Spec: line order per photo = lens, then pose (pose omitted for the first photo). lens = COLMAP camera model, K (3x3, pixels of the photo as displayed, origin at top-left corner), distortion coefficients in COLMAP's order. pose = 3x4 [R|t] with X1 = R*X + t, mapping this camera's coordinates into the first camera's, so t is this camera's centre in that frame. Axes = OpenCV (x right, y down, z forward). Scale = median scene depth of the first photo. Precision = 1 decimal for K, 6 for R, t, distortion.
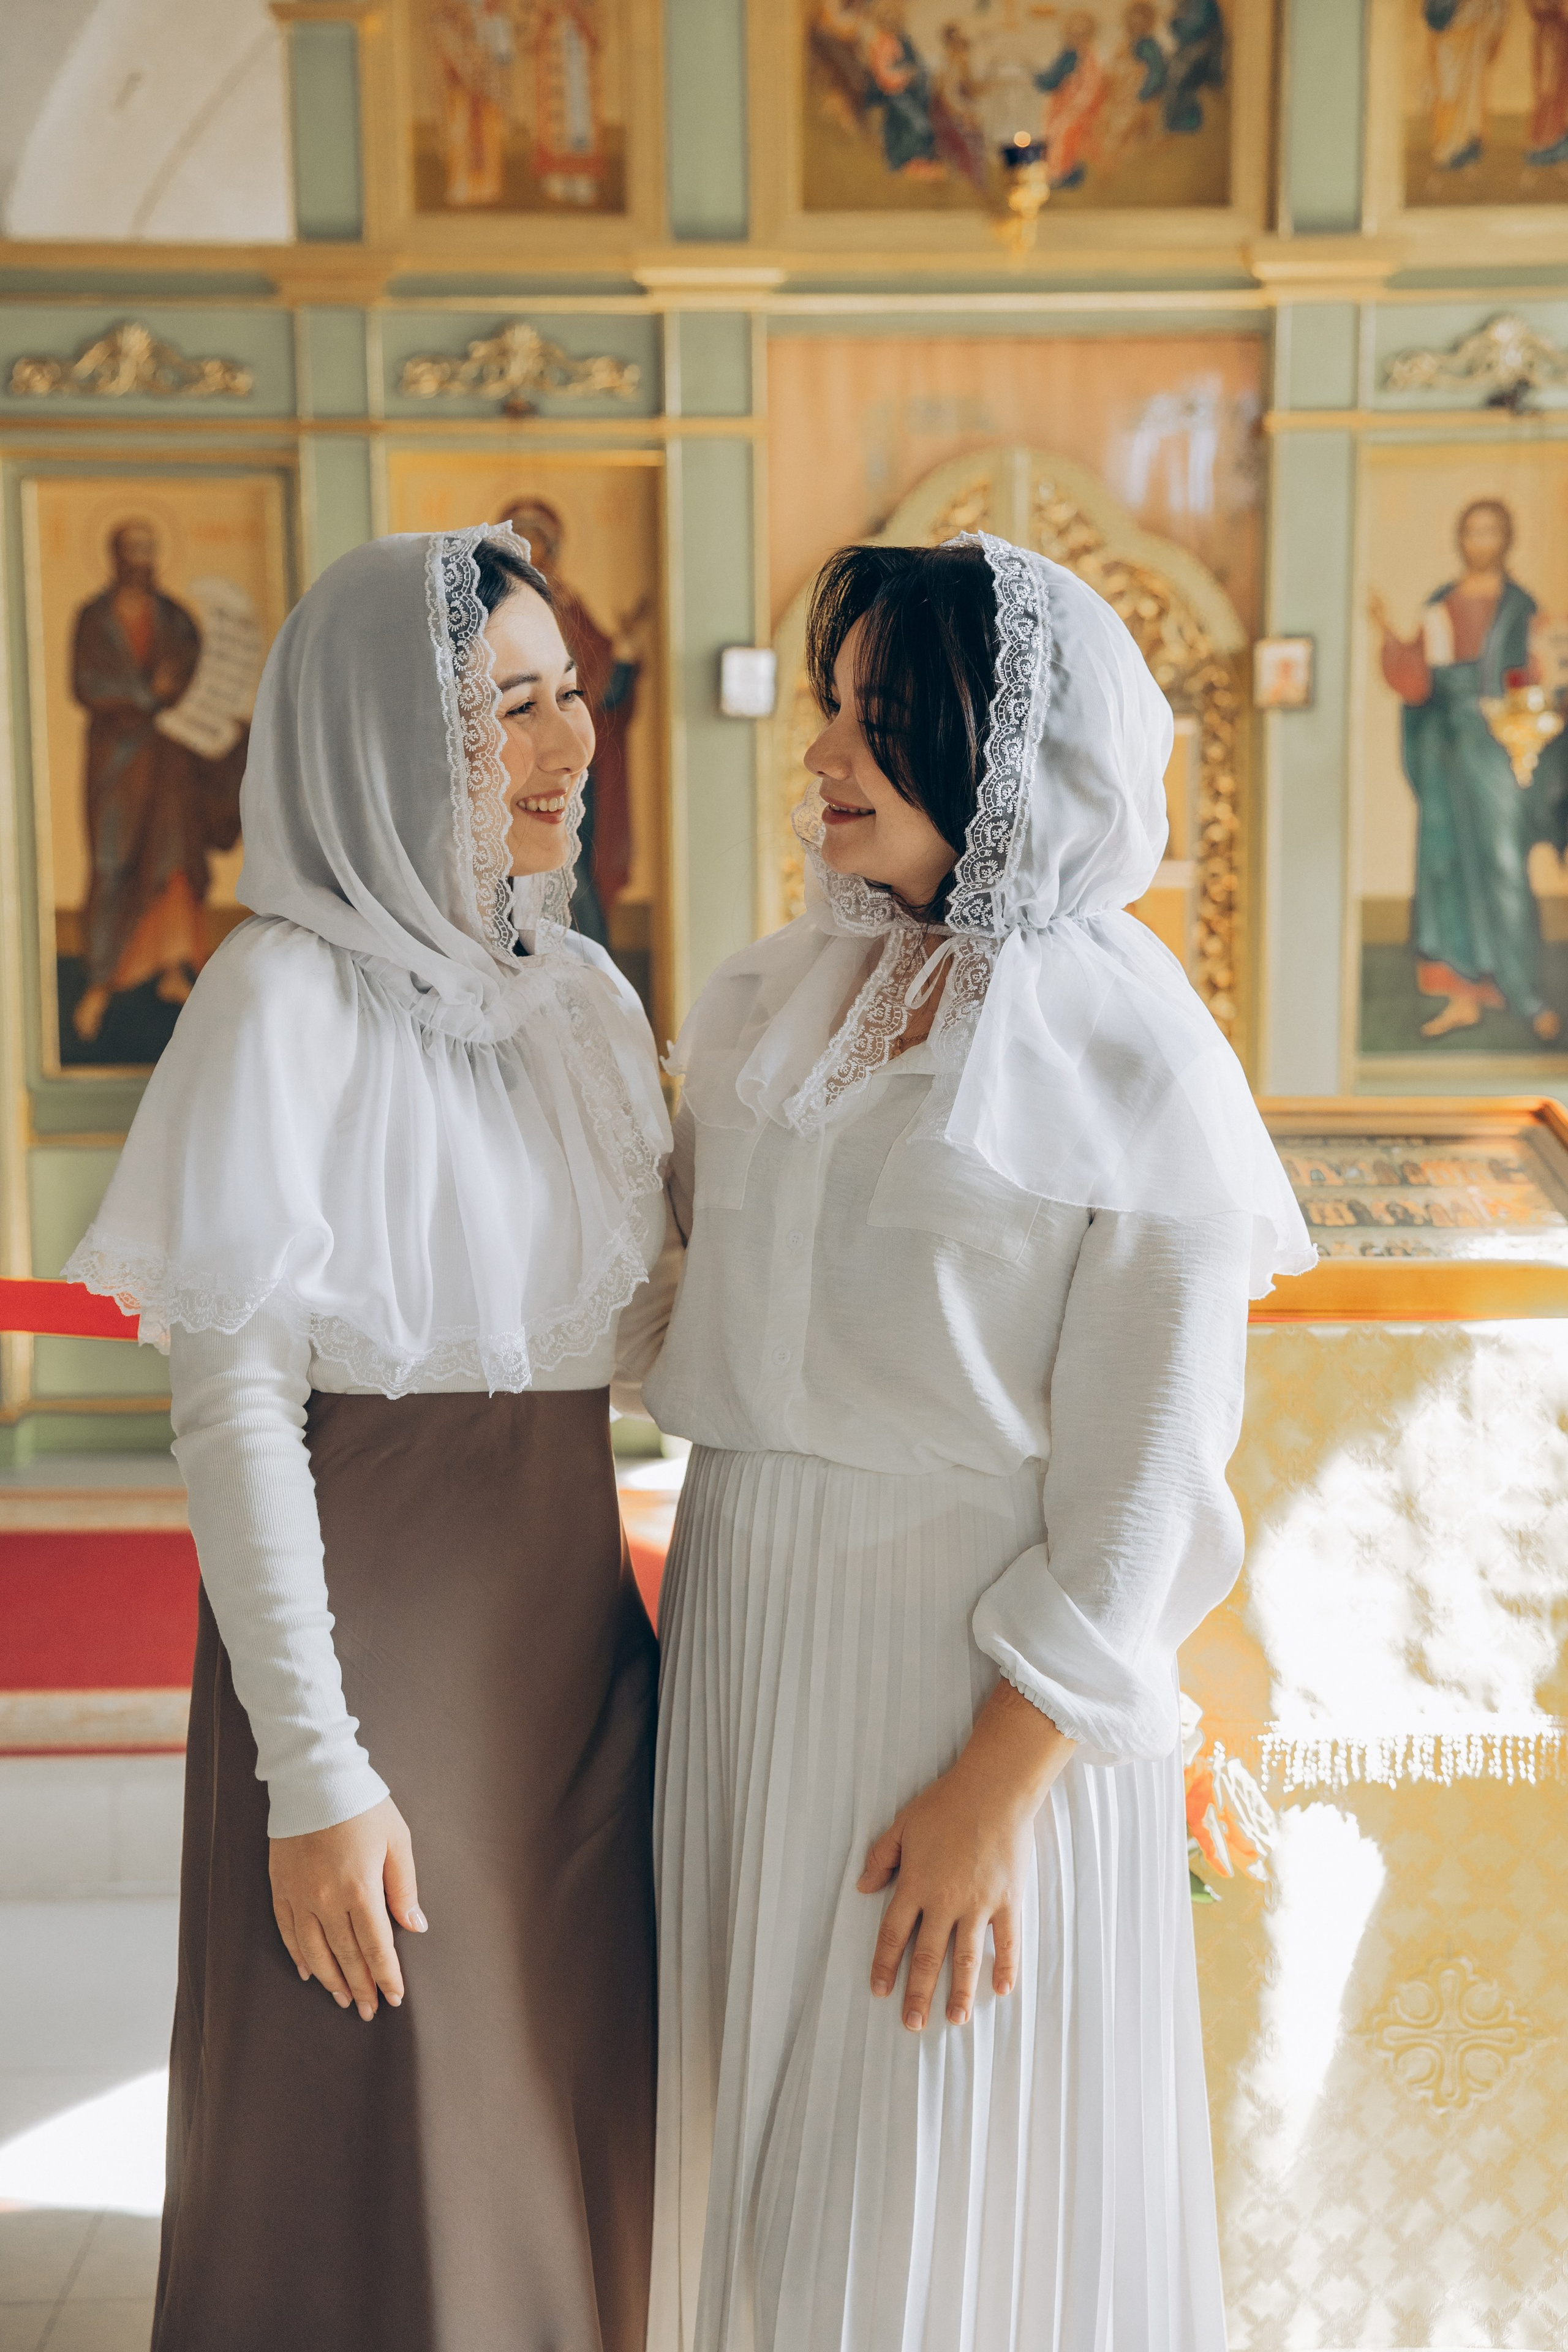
lens RADIAL K [[3525.4, 0, 780.1], [0, 3525.4, 1180.4], [0, 0, 1]] dist [0.205950, 0.101394]
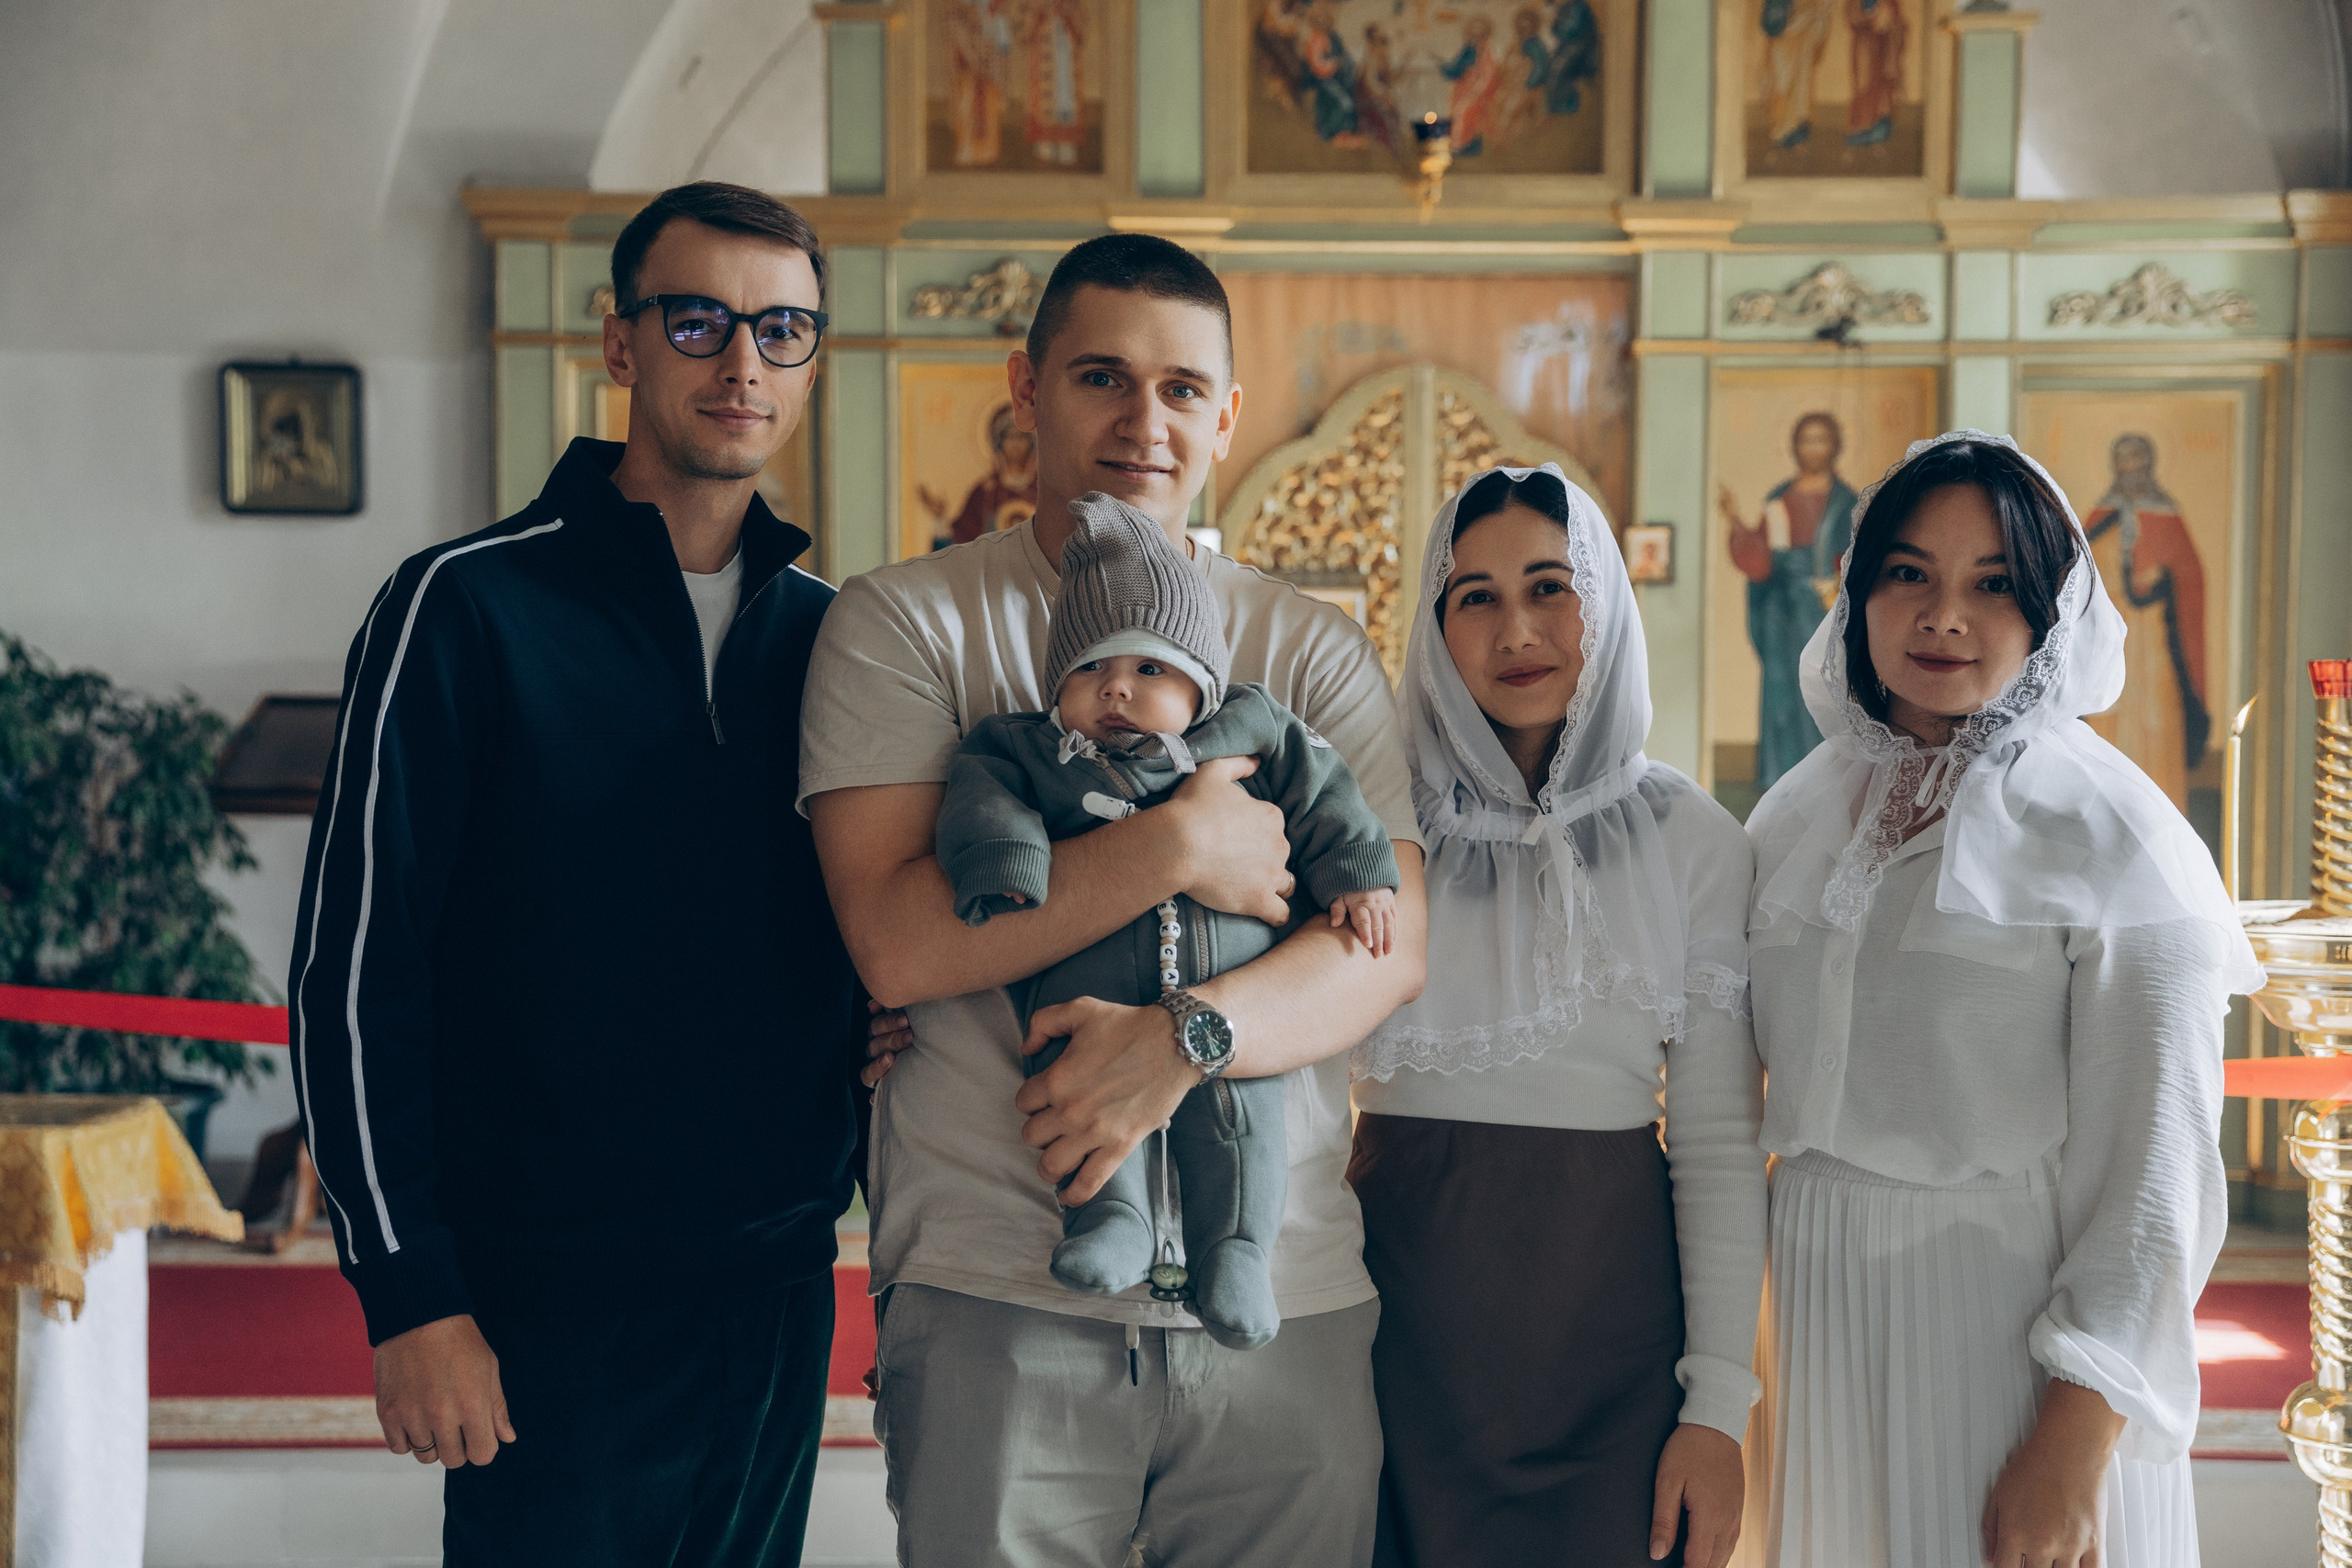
lens RADIAL K [[3201.7, 0, 1182.1], [0, 3201.7, 775.6], [0, 0, 1]] dist [0.180987, 0.005794]
pose [[0.999917, 0.011715, -0.005412, -0.007743], [-0.012063, 0.997504, -0.069573, 0.008222], [0.004584, 0.069633, 0.997562, -0.070249]]
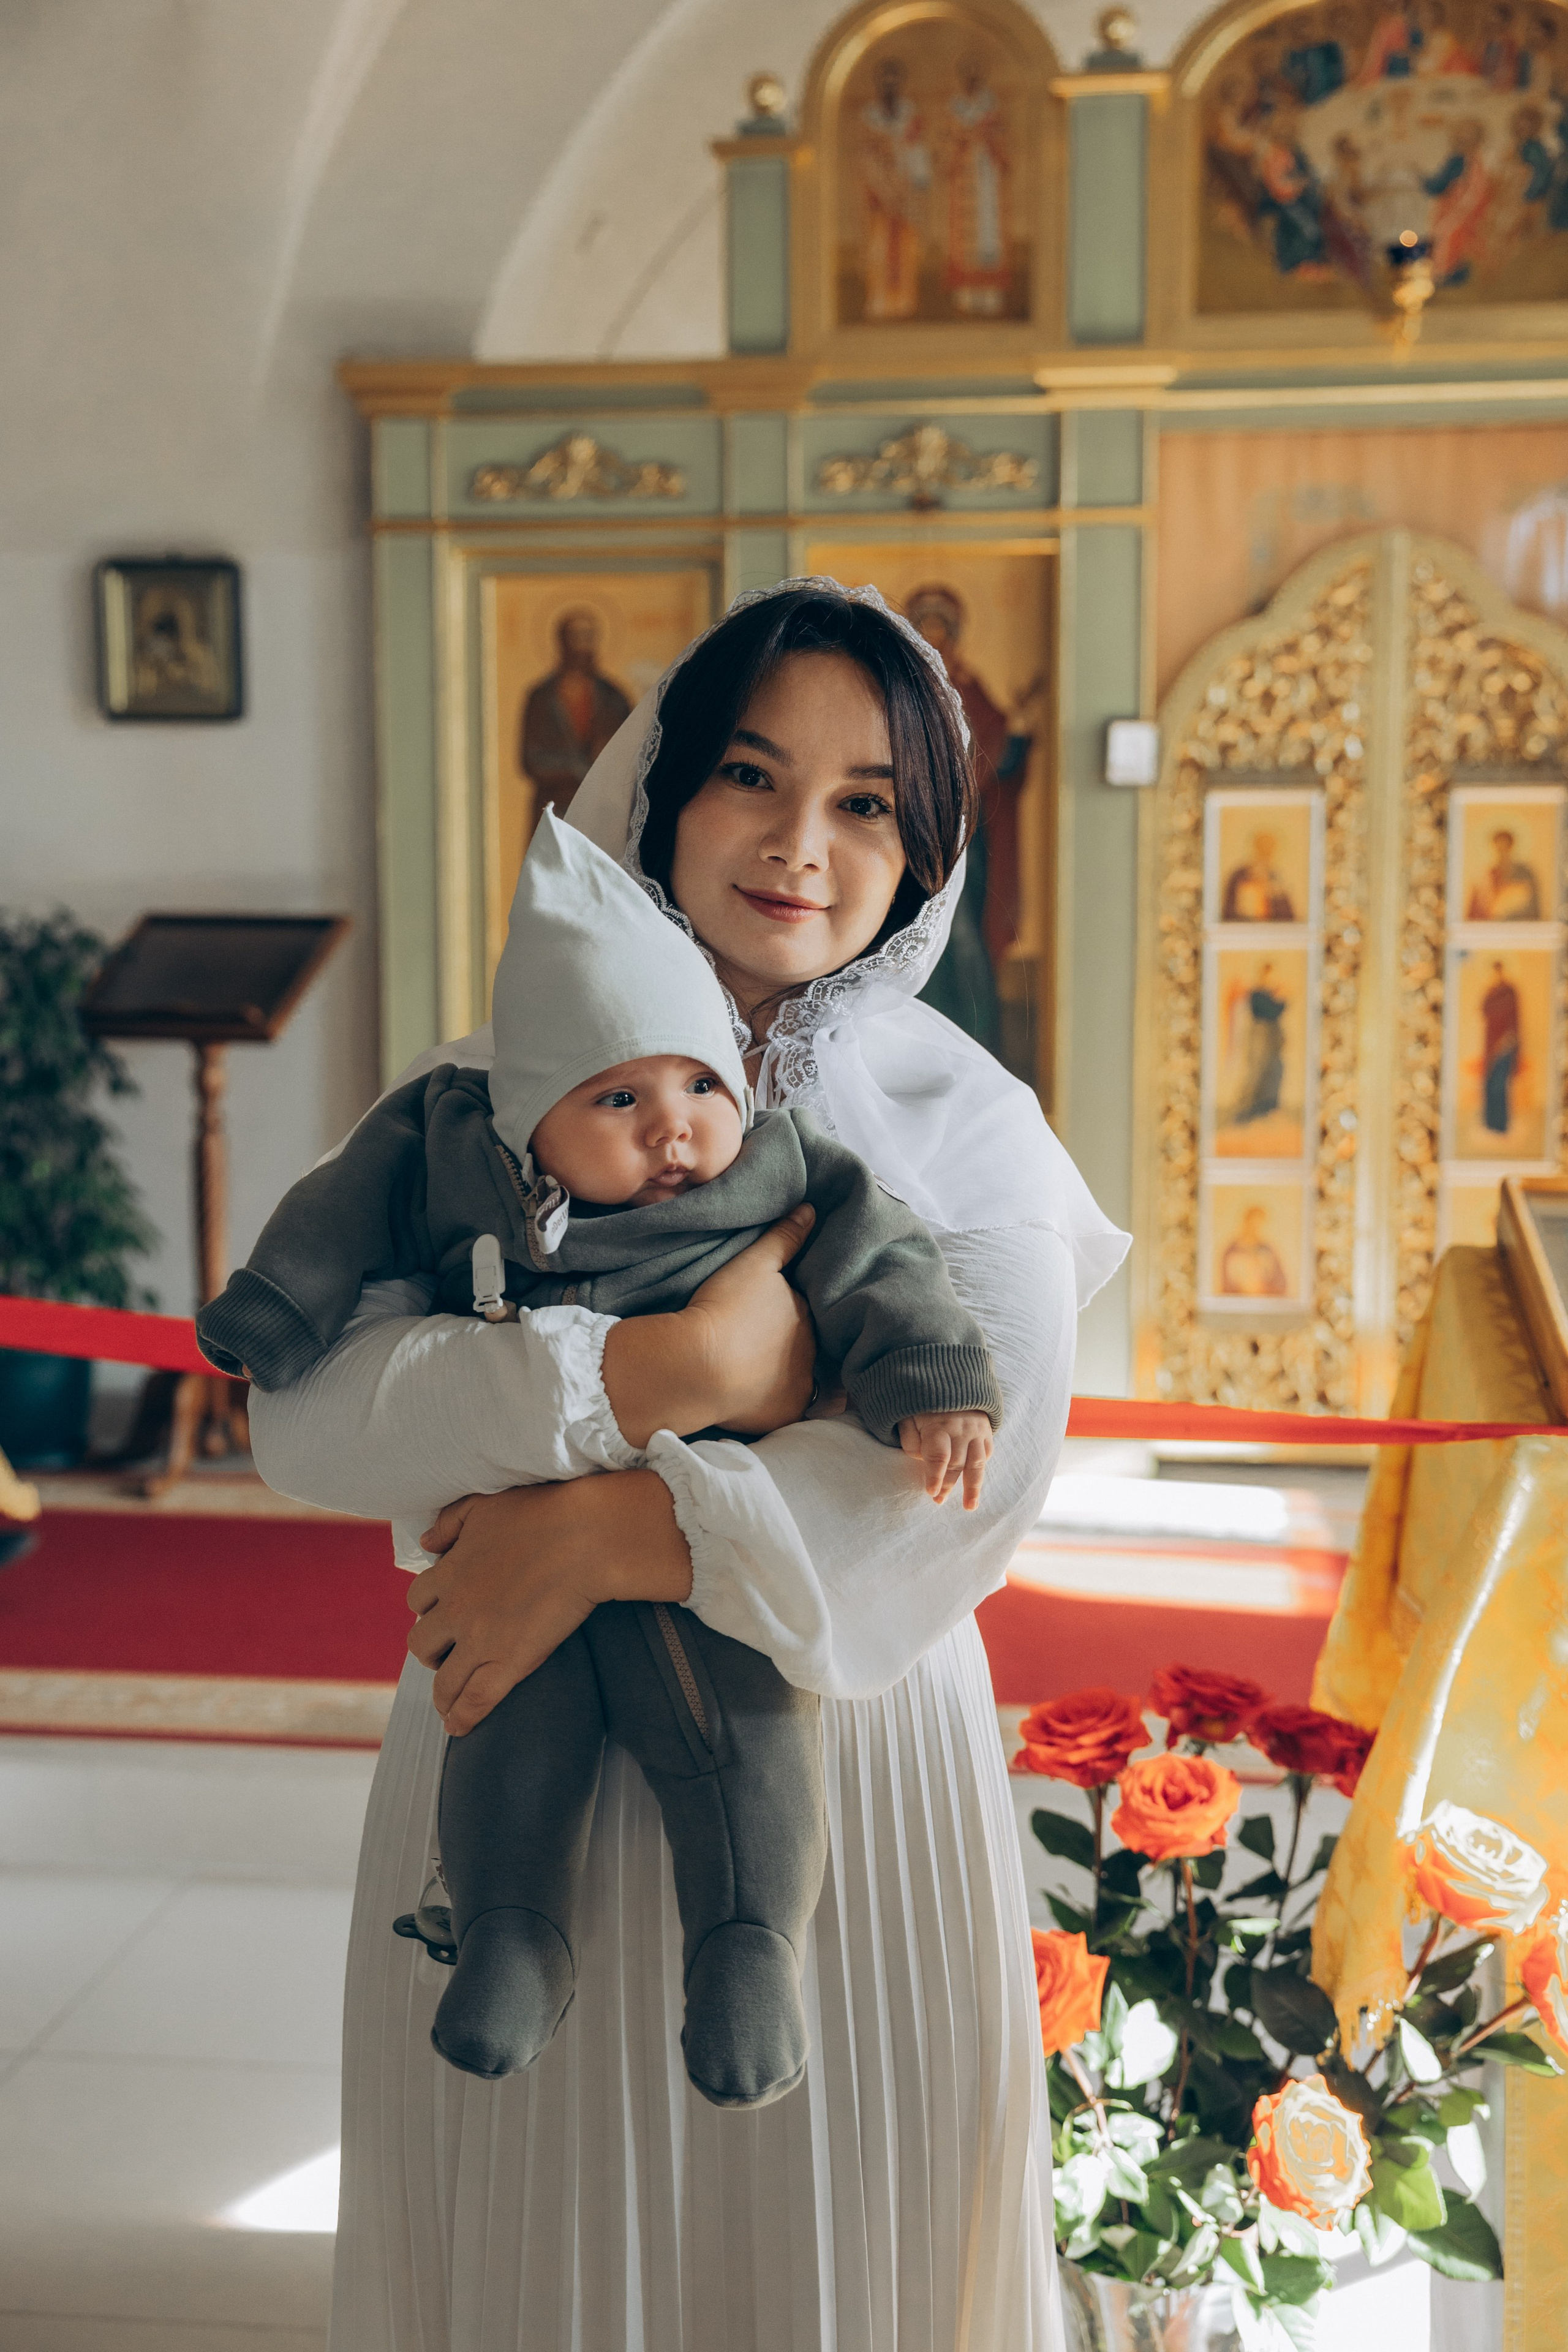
lens RADIAL K [[2952.6, 0, 777.6], [0, 2952.6, 1180.6], [0, 0, 1]] dist [0.111153, 0.047974]
pose [[0.989910, 0.020478, -0.140210, 0.013081], [-0.020628, 0.999787, 0.000386, -0.009864], [0.140188, 0.002510, 0.990122, 0.100212]]
